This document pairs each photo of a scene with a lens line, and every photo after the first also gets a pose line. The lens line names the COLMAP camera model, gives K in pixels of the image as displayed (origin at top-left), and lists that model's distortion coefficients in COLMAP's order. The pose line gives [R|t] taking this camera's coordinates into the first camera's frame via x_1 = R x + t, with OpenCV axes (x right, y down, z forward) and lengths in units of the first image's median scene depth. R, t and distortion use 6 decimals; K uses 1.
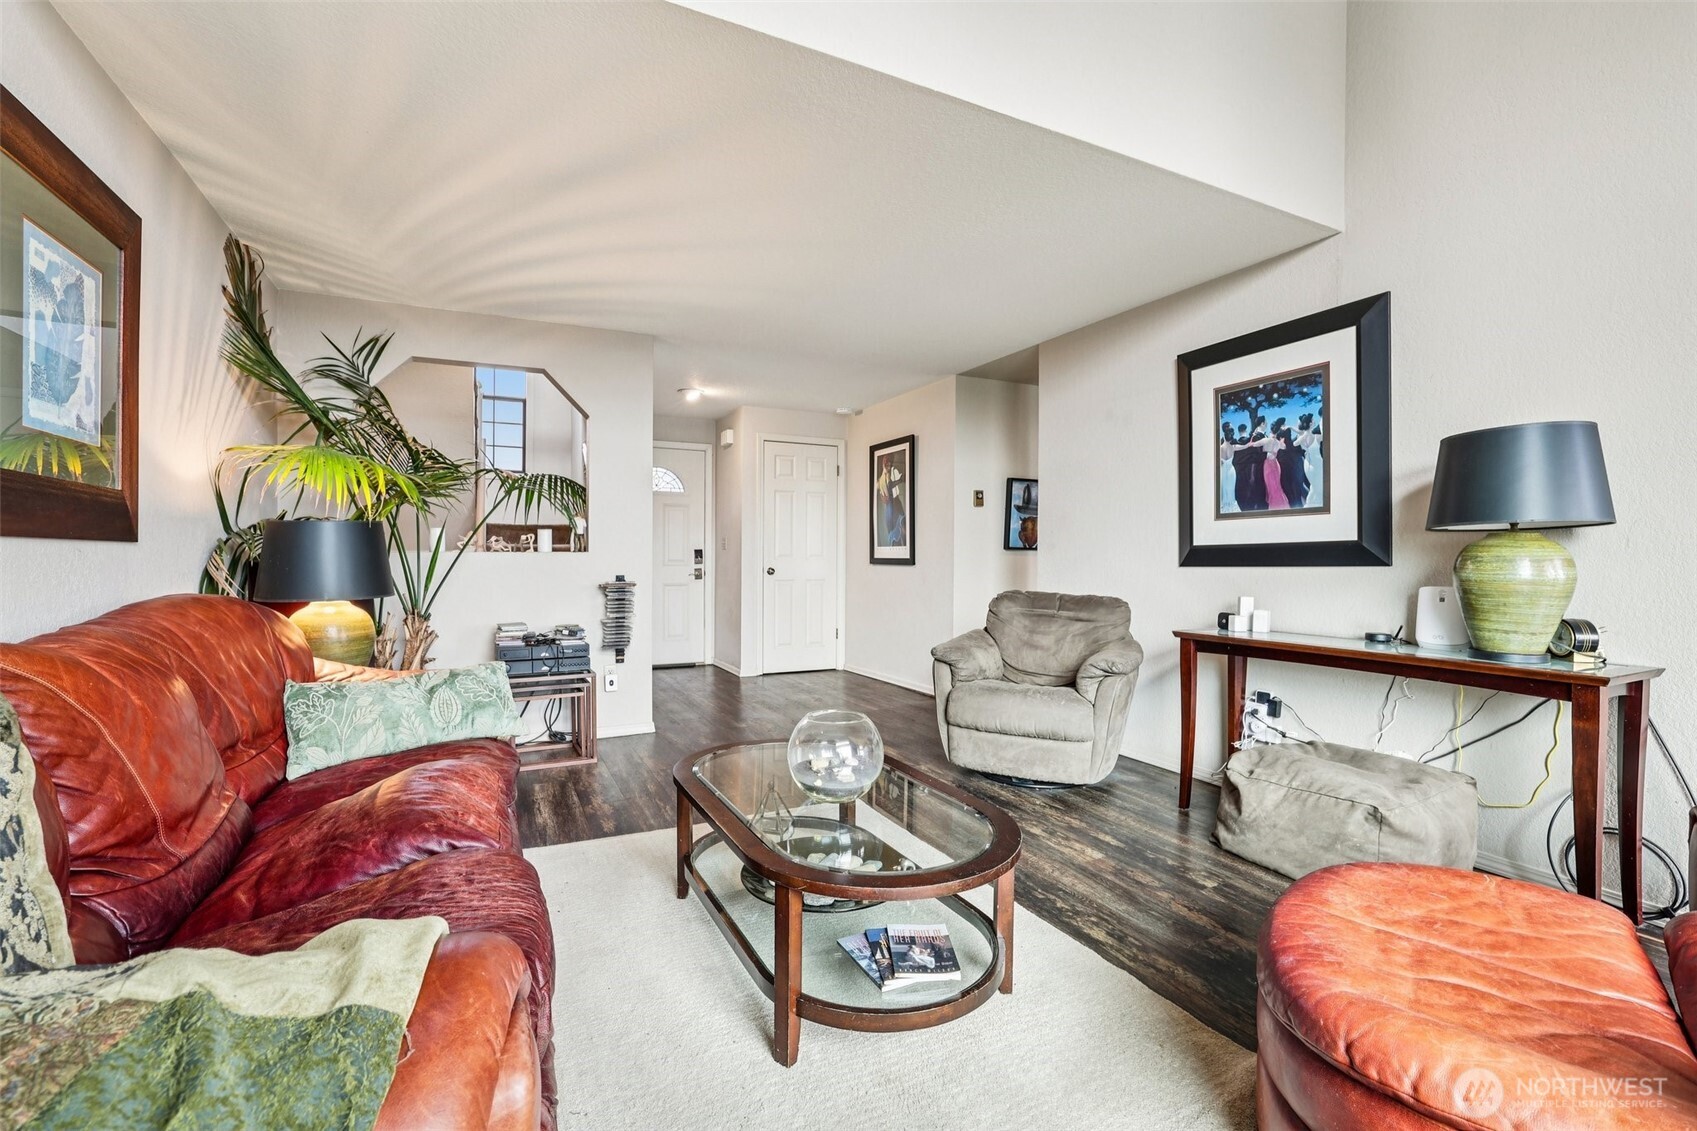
lens RADIAL K [[734.9, 0, 855.2], [0, 734.9, 564.6], [0, 0, 1]] dist [-0.028366, 0.010896]
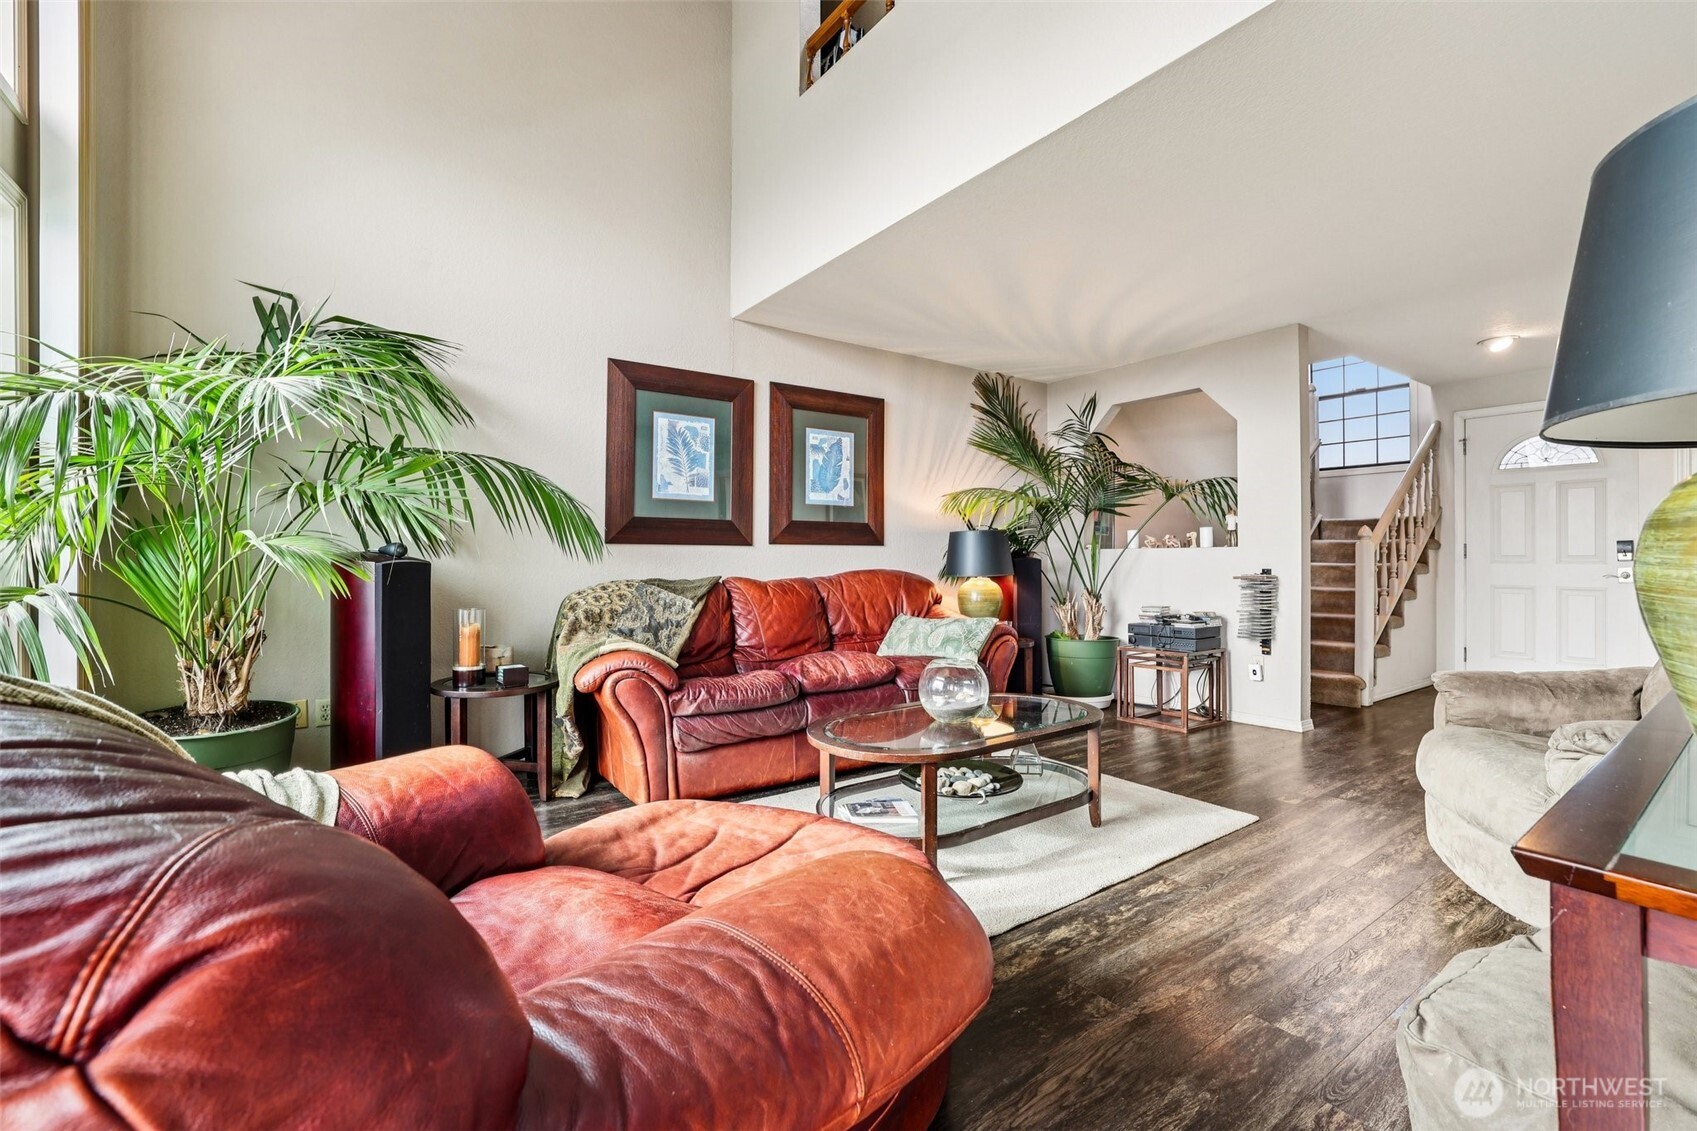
lens RADIAL K [[734.9, 0, 849.5], [0, 734.9, 559.8], [0, 0, 1]] dist [-0.028366, 0.010896]
pose [[0.150131, 0.001979, -0.988664, 0.809767], [-0.008437, 0.999964, 0.000720, 0.008672], [0.988630, 0.008234, 0.150142, 0.371226]]
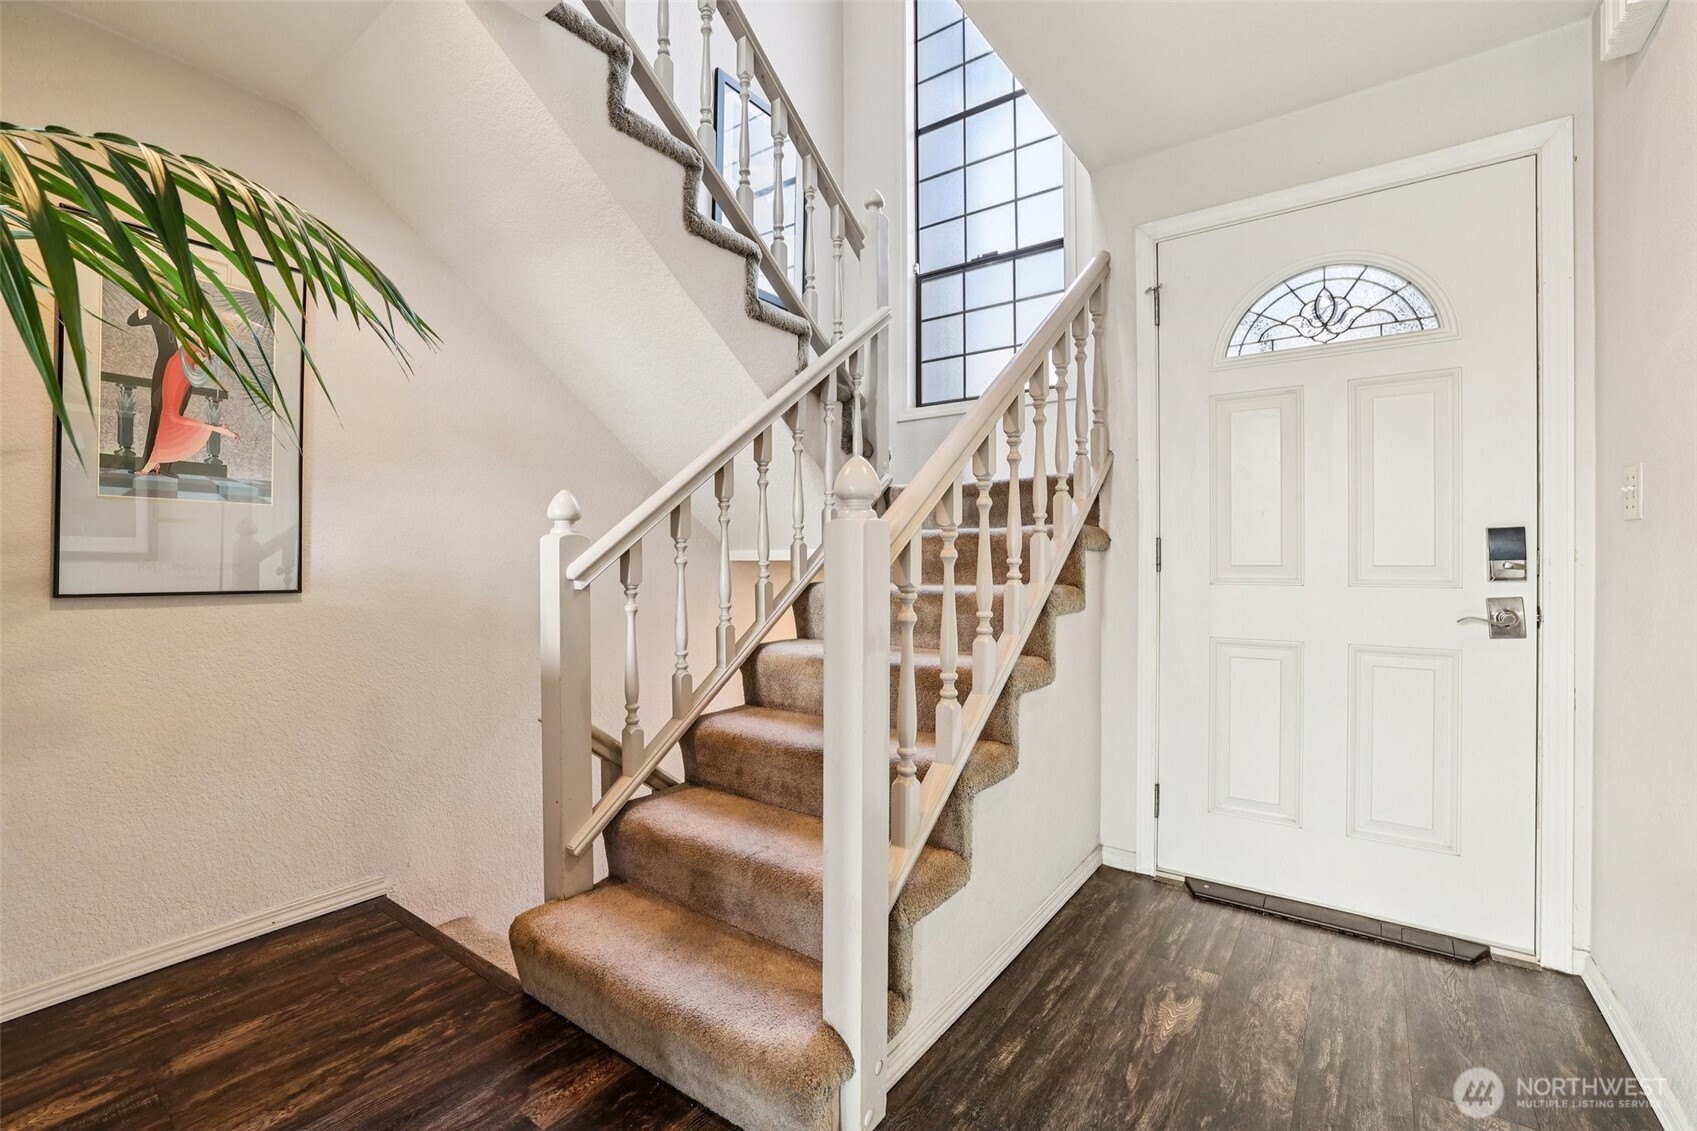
lens RADIAL K [[734.9, 0, 847.9], [0, 734.9, 557.8], [0, 0, 1]] dist [-0.028366, 0.010896]
pose [[0.454782, -0.005555, -0.890585, -0.197057], [-0.011868, 0.999854, -0.012297, -0.007866], [0.890524, 0.016162, 0.454650, 1.506275]]
